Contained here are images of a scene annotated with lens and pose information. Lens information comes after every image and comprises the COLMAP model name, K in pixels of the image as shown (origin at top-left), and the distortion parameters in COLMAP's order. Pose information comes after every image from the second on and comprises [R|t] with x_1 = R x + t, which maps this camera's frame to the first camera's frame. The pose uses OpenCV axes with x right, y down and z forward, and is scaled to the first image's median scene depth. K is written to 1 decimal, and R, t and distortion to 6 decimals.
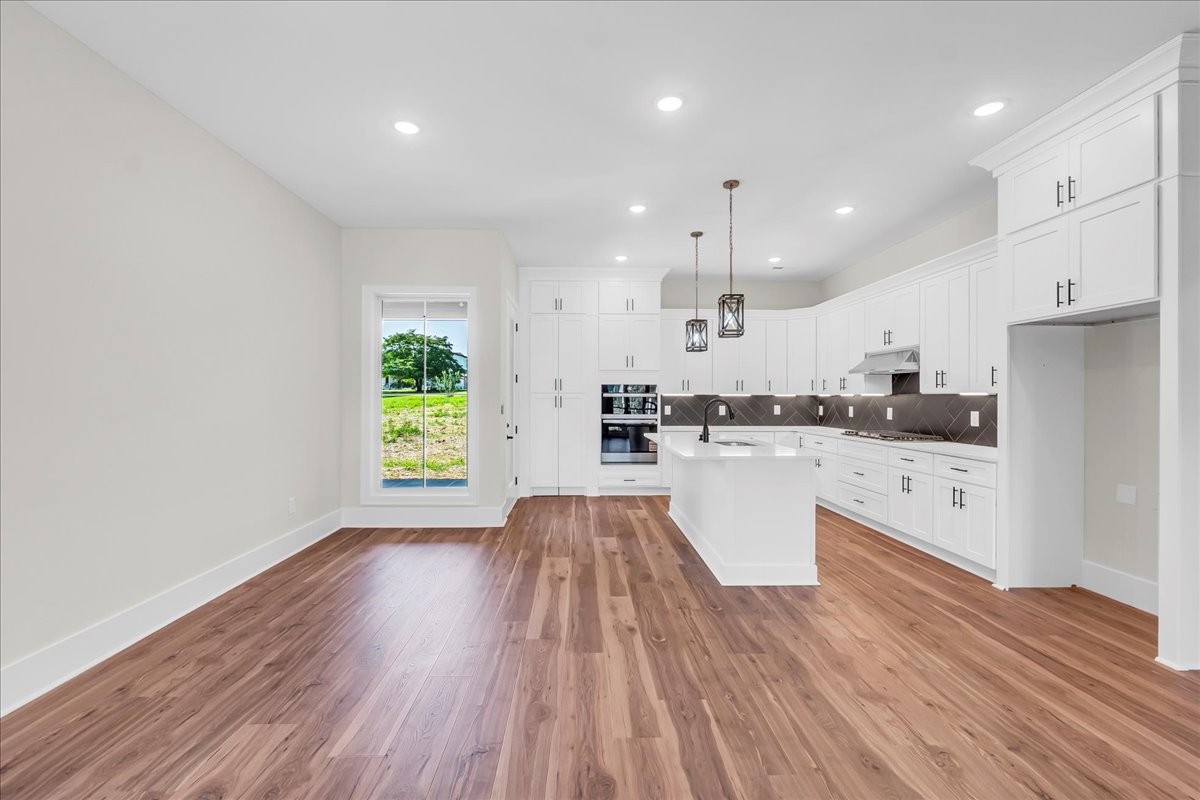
lens RADIAL K [[501.4, 0, 591.2], [0, 501.4, 396.9], [0, 0, 1]] dist [-0.006145, -0.000406]
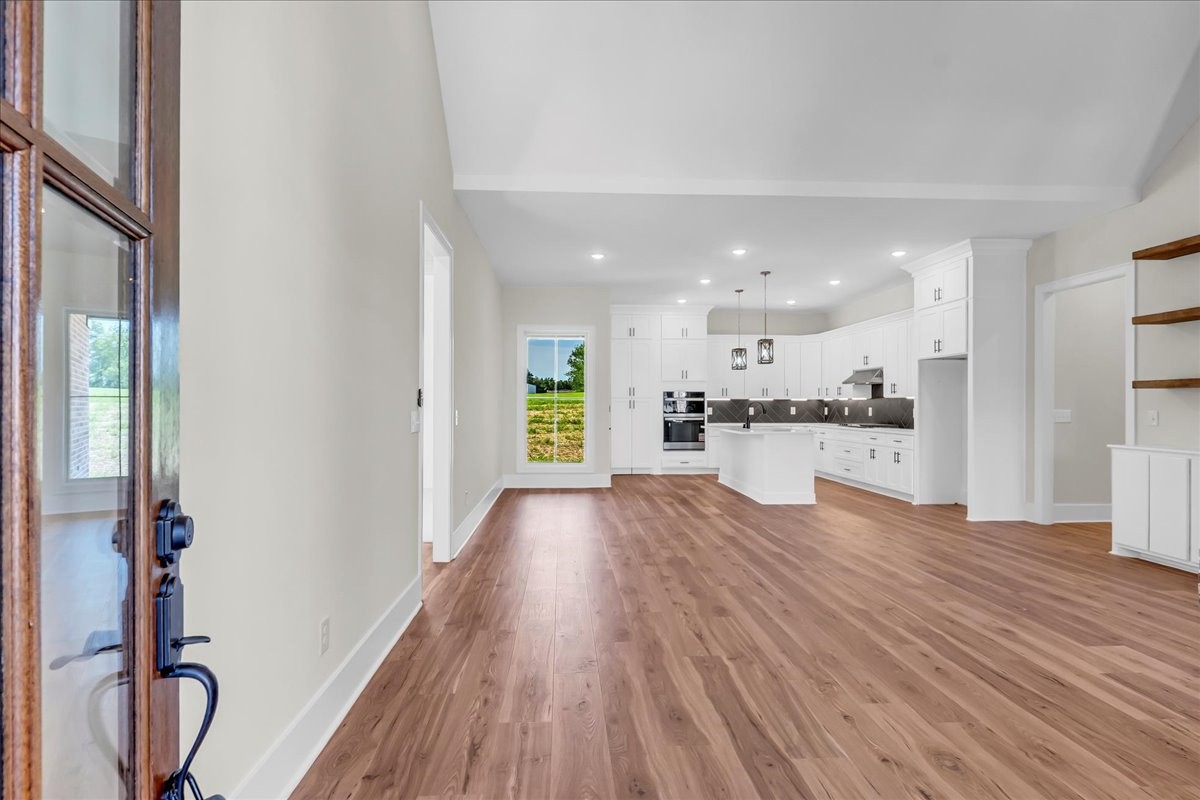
lens RADIAL K [[585.3, 0, 587.6], [0, 585.3, 402.0], [0, 0, 1]] dist [-0.015270, 0.002988]
pose [[0.999864, -0.000281, 0.016505, -0.243379], [0.000344, 0.999993, -0.003804, 0.010824], [-0.016504, 0.003809, 0.999857, -0.660148]]
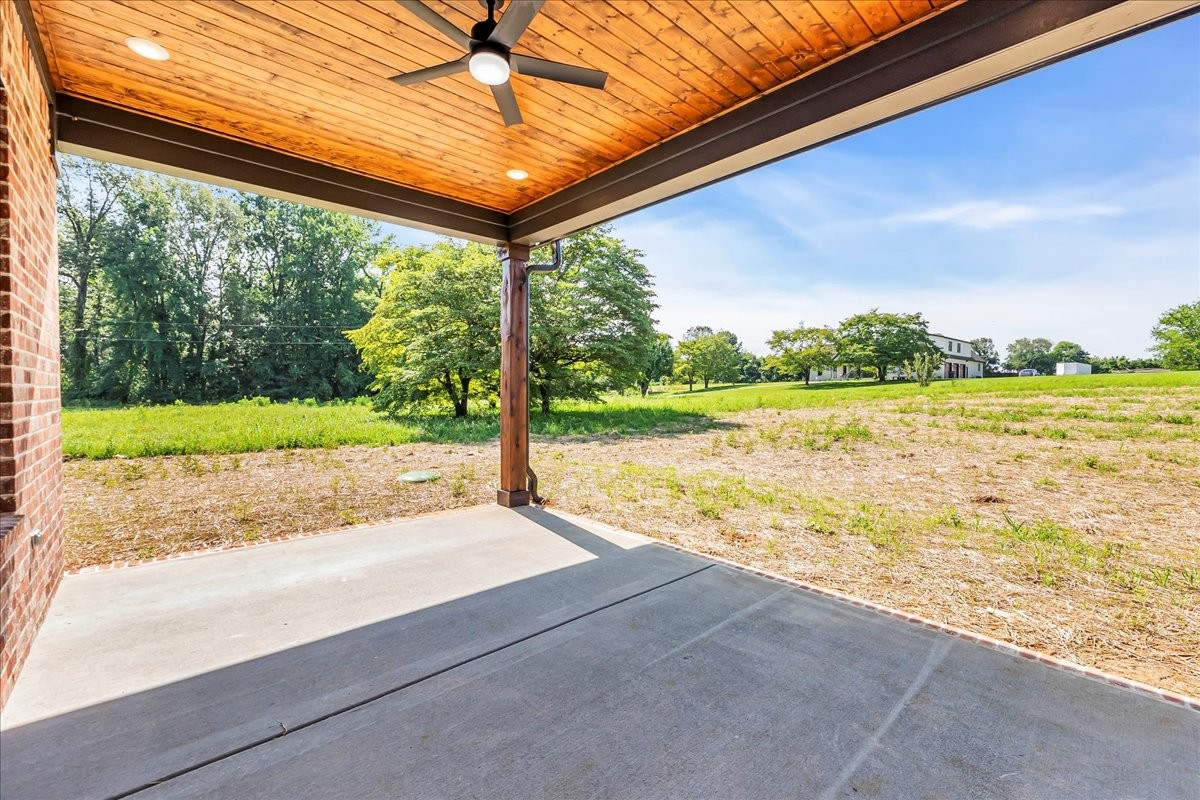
lens RADIAL K [[501.4, 0, 591.0], [0, 501.4, 396.1], [0, 0, 1]] dist [-0.006145, -0.000406]
pose [[0.650851, 0.011692, -0.759116, -0.283919], [-0.001258, 0.999897, 0.014321, 0.030491], [0.759205, -0.008366, 0.650798, 0.993973]]
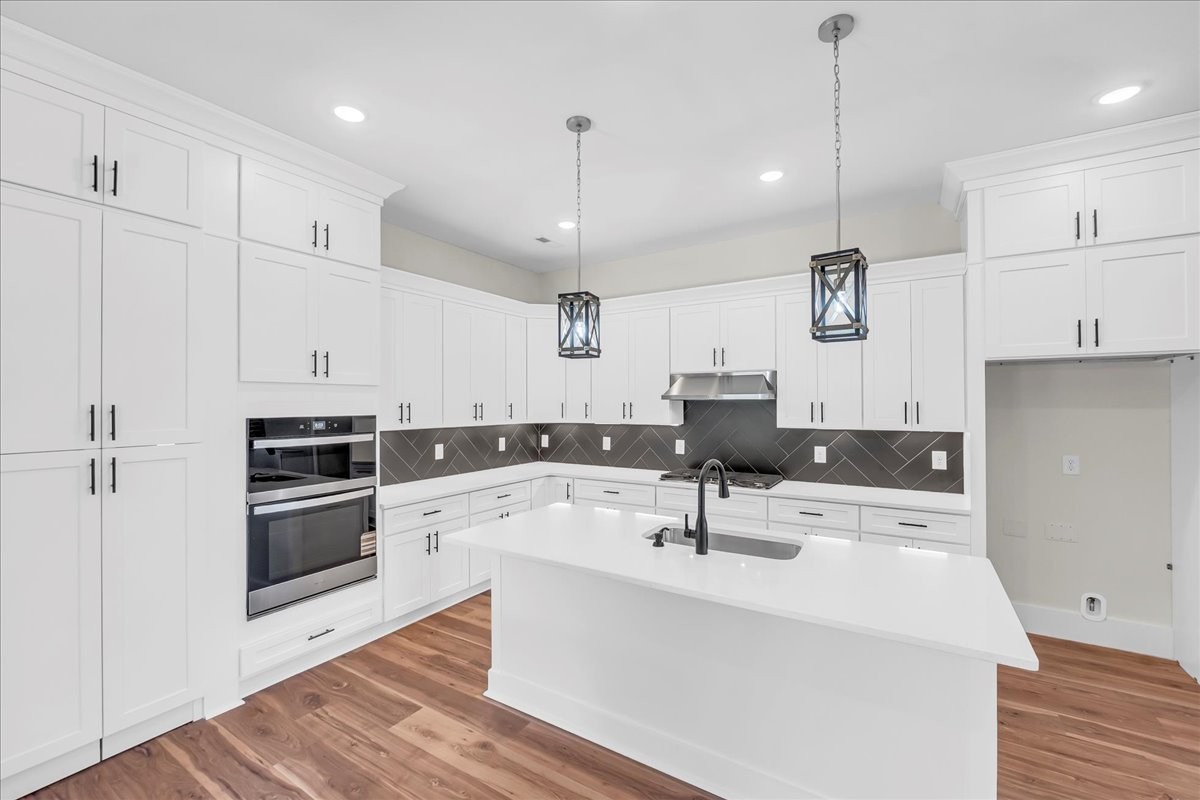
lens RADIAL K [[501.4, 0, 587.6], [0, 501.4, 398.0], [0, 0, 1]] dist [-0.006145, -0.000406]
pose [[0.565220, 0.003071, 0.824934, -0.178039], [0.003724, 0.999973, -0.006274, -0.042771], [-0.824932, 0.006619, 0.565194, 0.644319]]
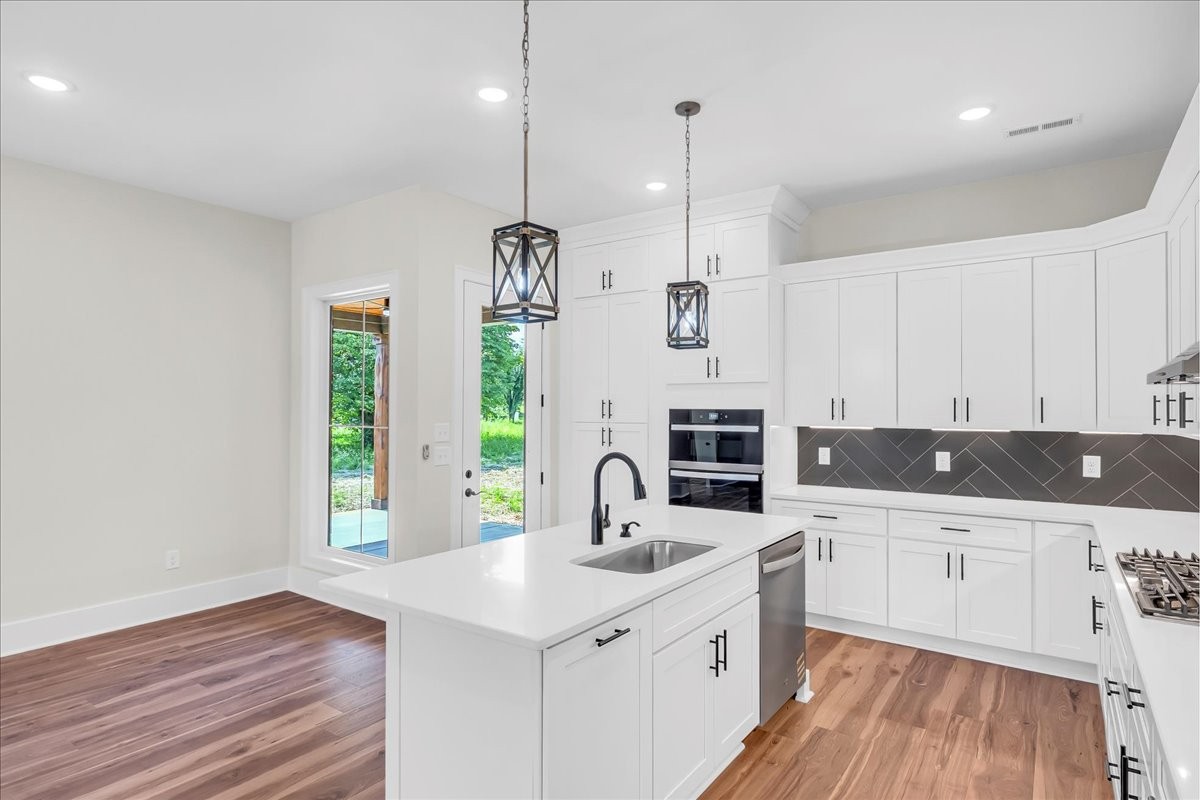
lens RADIAL K [[652.2, 0, 589.4], [0, 652.2, 401.2], [0, 0, 1]] dist [-0.005898, 0.000589]
pose [[0.794099, -0.008205, -0.607733, 0.470396], [0.001872, 0.999937, -0.011053, -0.029278], [0.607786, 0.007639, 0.794064, 0.398512]]
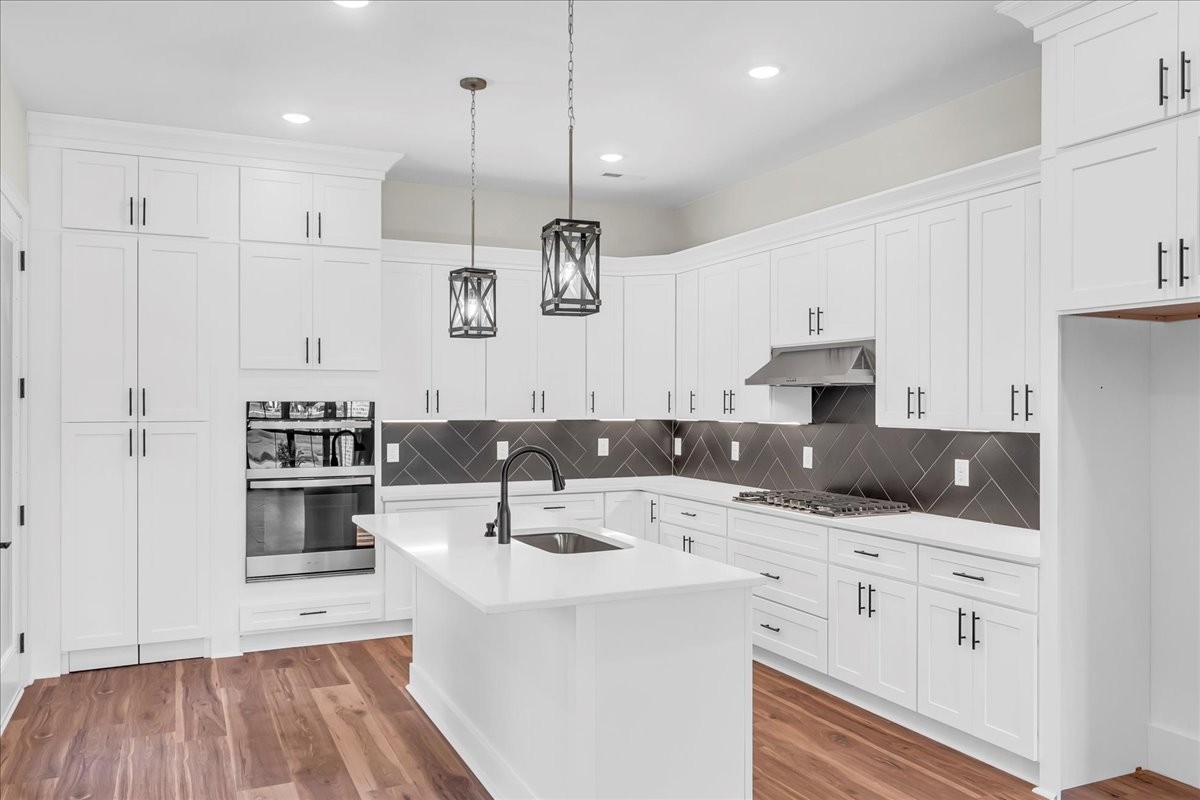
lens RADIAL K [[905.3, 0, 590.2], [0, 905.3, 399.8], [0, 0, 1]] dist [0.008216, -0.019250]
pose [[0.919807, -0.001167, 0.392368, -0.016451], [0.000927, 0.999999, 0.000801, -0.030609], [-0.392369, -0.000373, 0.919808, 0.171807]]
